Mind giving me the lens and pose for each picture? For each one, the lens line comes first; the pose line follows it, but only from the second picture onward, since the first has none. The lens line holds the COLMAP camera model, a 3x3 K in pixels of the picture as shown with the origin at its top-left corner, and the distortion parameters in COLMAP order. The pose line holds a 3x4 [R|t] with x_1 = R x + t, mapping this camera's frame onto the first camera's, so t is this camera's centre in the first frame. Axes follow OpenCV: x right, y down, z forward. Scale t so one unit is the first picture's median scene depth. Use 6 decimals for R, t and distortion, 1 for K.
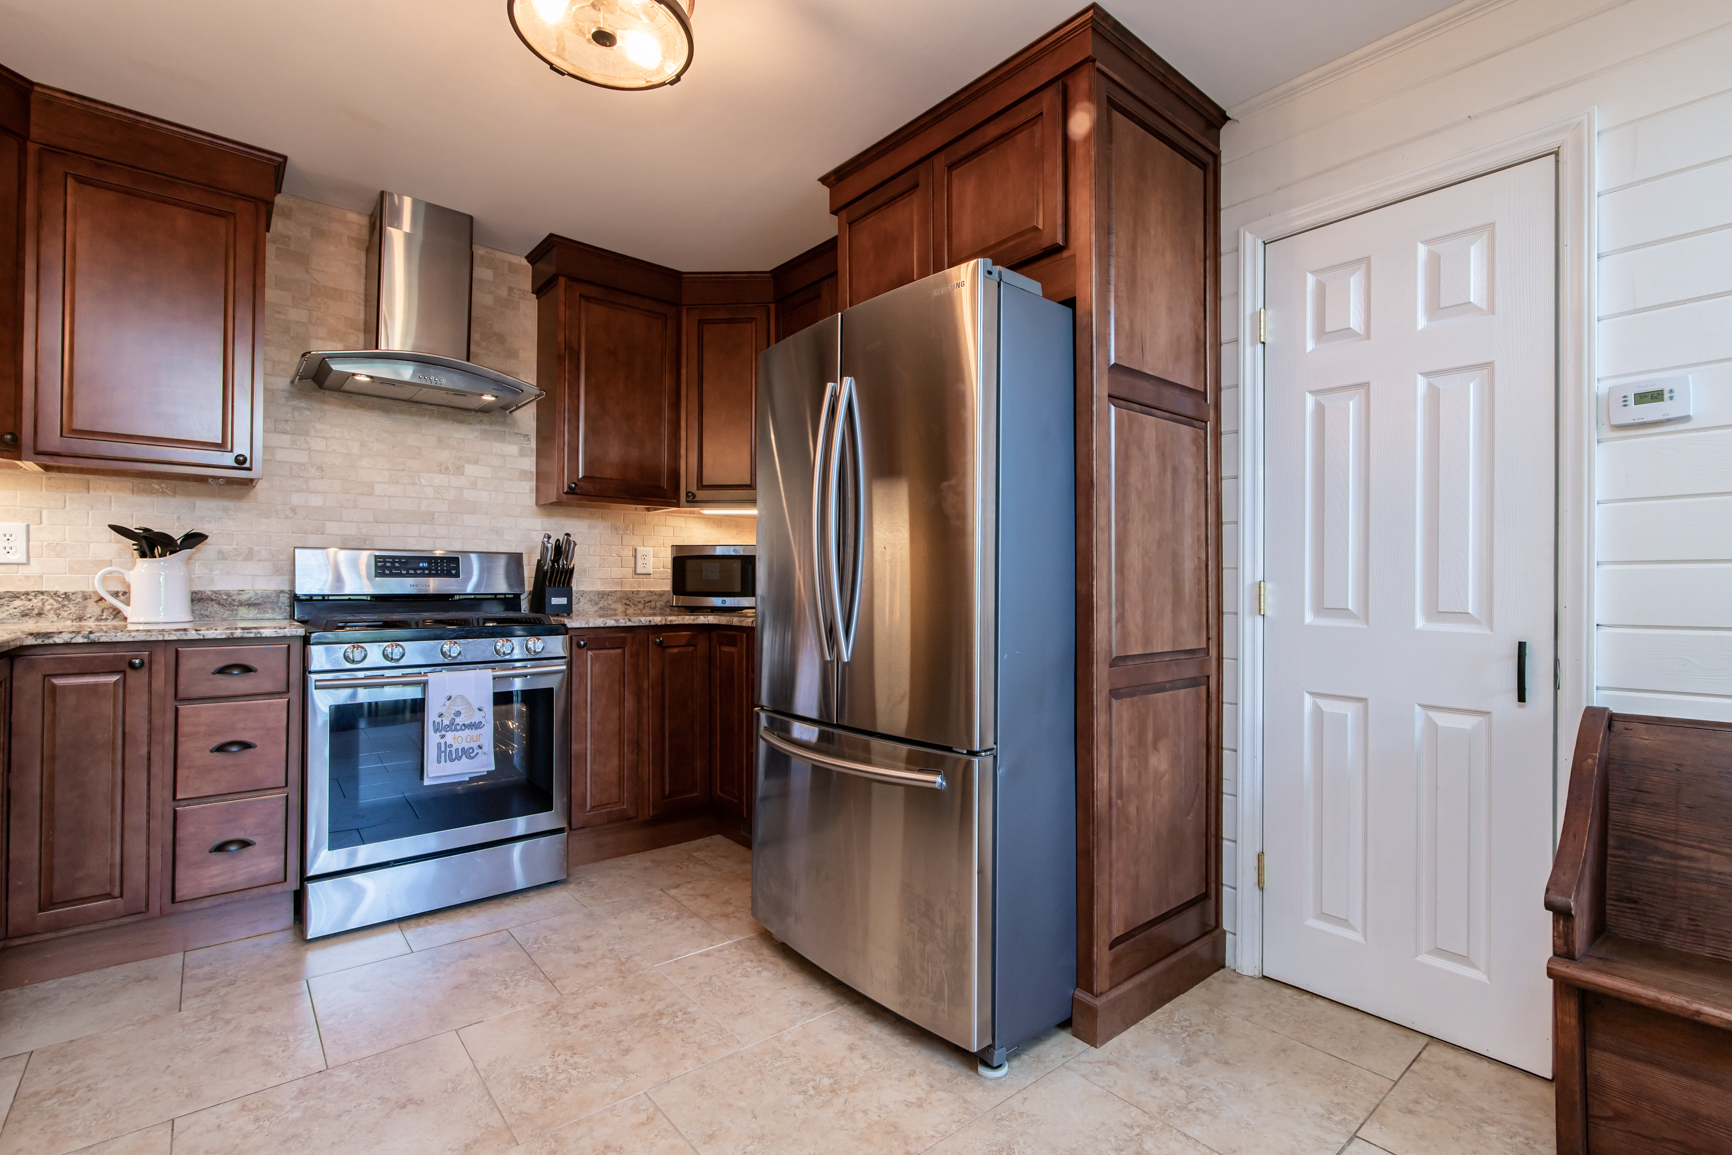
lens RADIAL K [[780.3, 0, 873.1], [0, 780.3, 577.0], [0, 0, 1]] dist [0.000012, -0.000461]
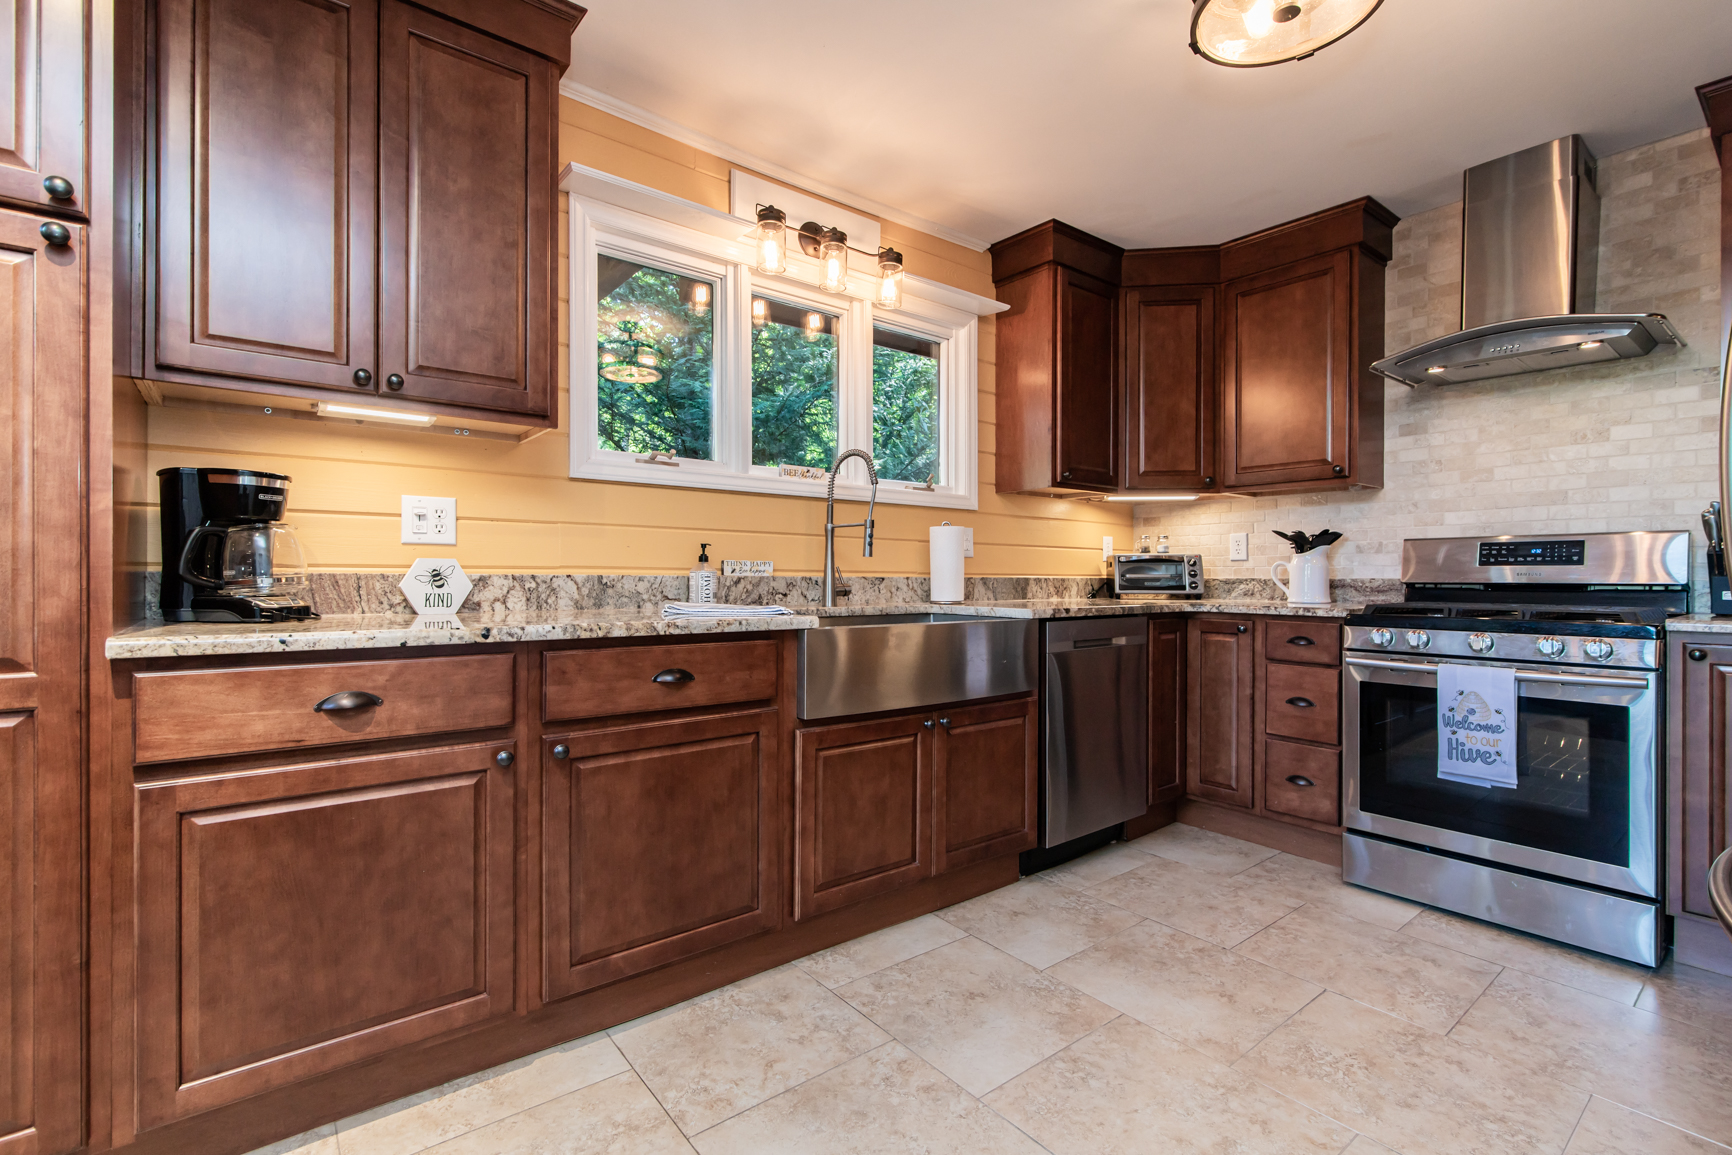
lens RADIAL K [[780.3, 0, 872.9], [0, 780.3, 578.8], [0, 0, 1]] dist [0.000012, -0.000461]
pose [[-0.024836, 0.002232, -0.999689, 0.395181], [0.008404, 0.999963, 0.002024, 0.009117], [0.999656, -0.008351, -0.024854, 0.299777]]
